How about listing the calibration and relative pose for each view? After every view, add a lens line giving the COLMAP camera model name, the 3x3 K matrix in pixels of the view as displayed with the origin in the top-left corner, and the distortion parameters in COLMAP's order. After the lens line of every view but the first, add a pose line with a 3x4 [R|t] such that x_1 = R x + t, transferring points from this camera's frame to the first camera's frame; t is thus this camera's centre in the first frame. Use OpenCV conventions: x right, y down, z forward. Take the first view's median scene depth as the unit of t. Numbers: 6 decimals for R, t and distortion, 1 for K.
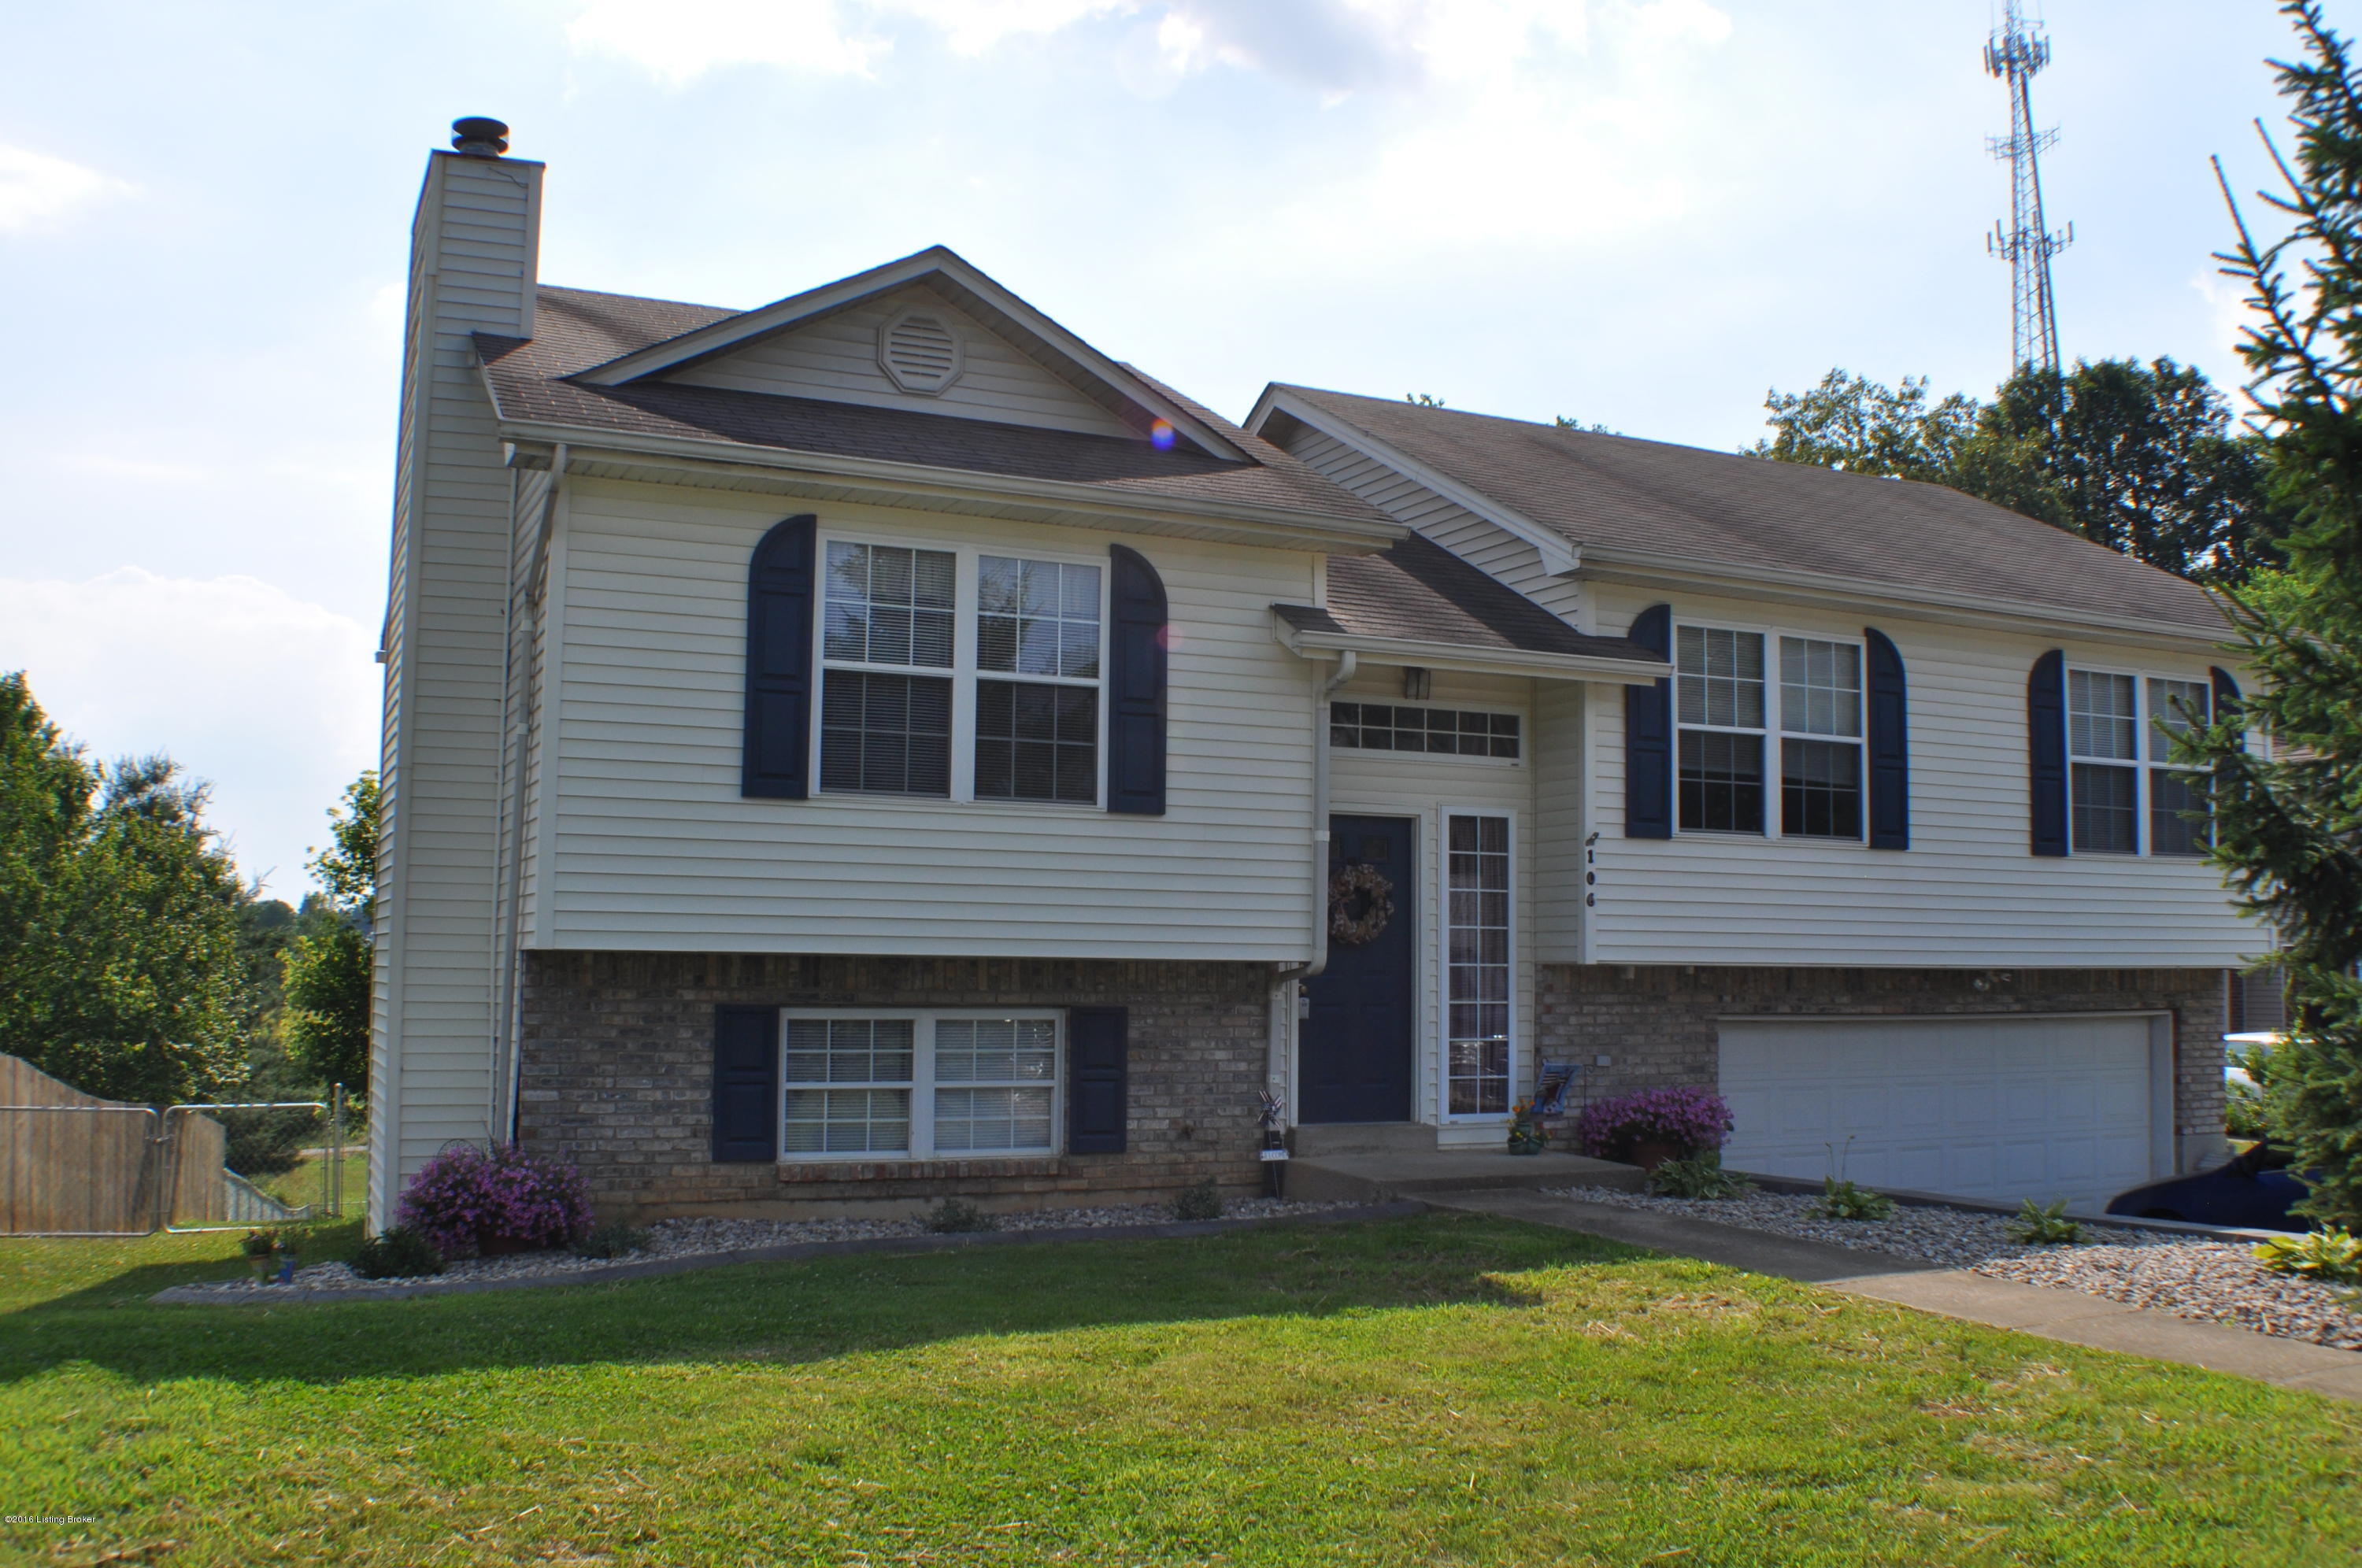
lens RADIAL K [[2102.0, 0, 1183.2], [0, 2102.0, 791.8], [0, 0, 1]] dist [-0.157002, 0.051101]
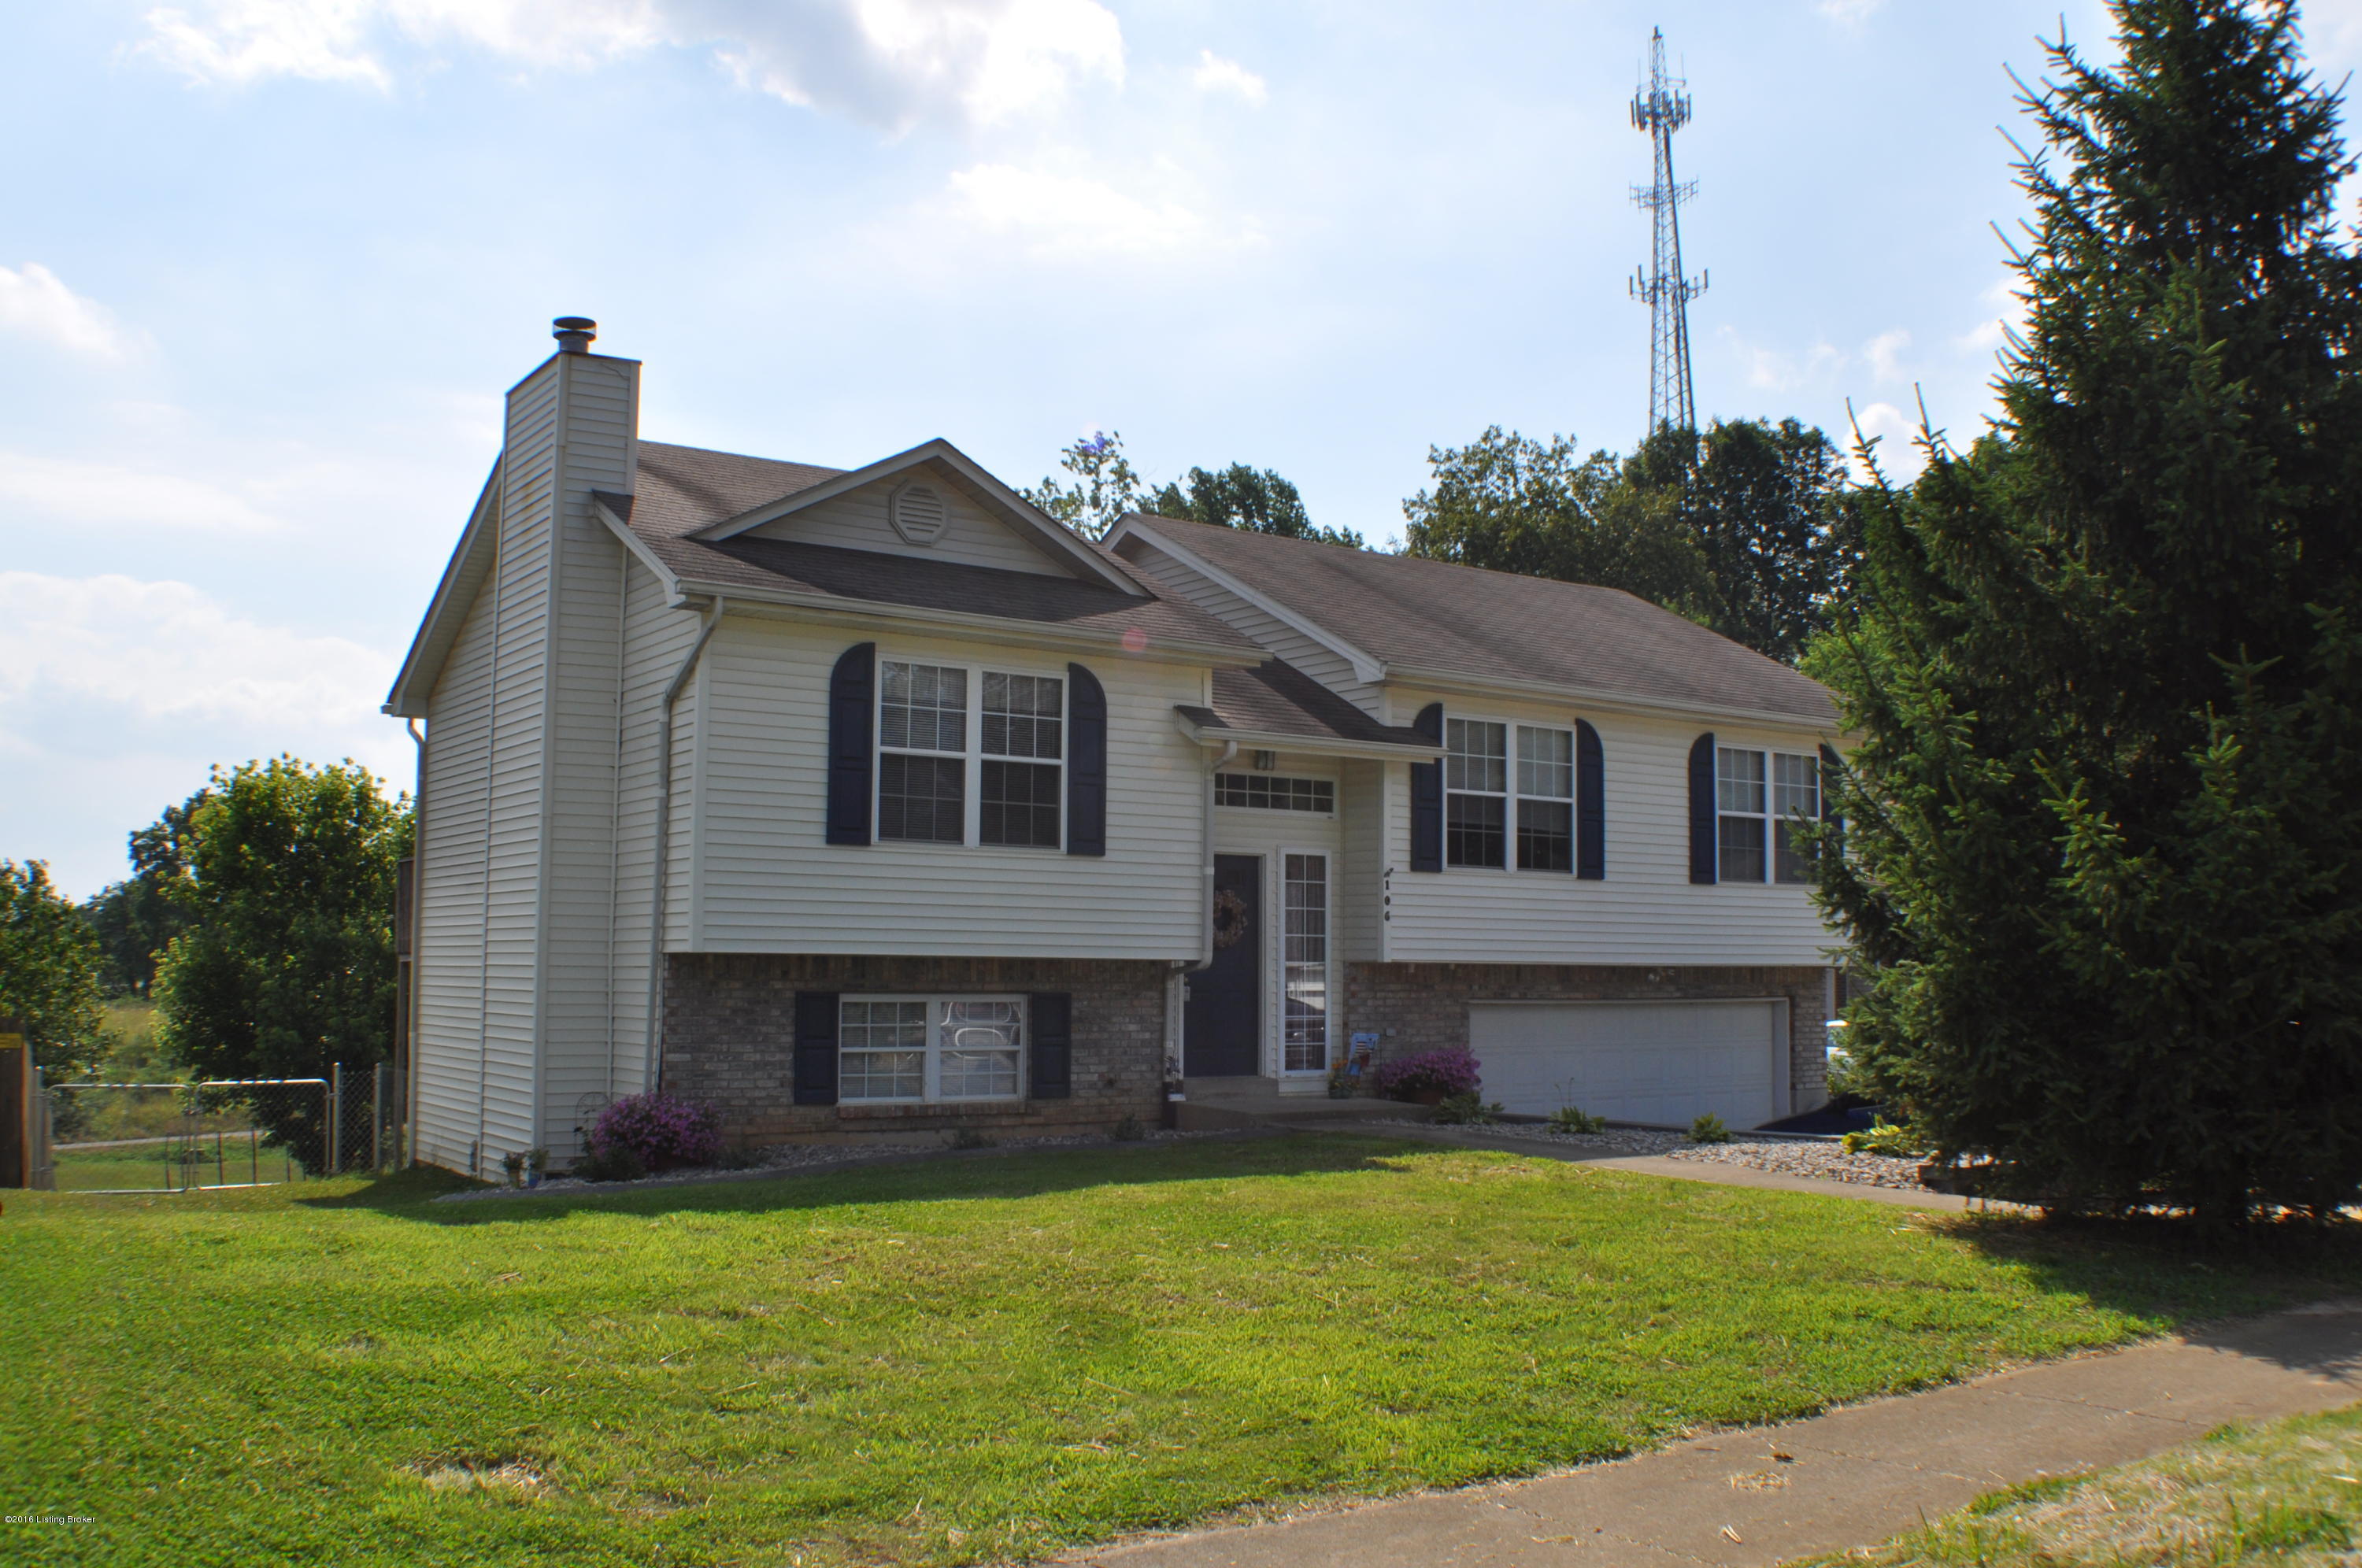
lens RADIAL K [[2102.0, 0, 1176.7], [0, 2102.0, 780.8], [0, 0, 1]] dist [-0.157002, 0.051101]
pose [[0.986265, 0.012025, 0.164732, -0.184927], [-0.011015, 0.999915, -0.007041, -0.028670], [-0.164802, 0.005130, 0.986313, -0.379477]]
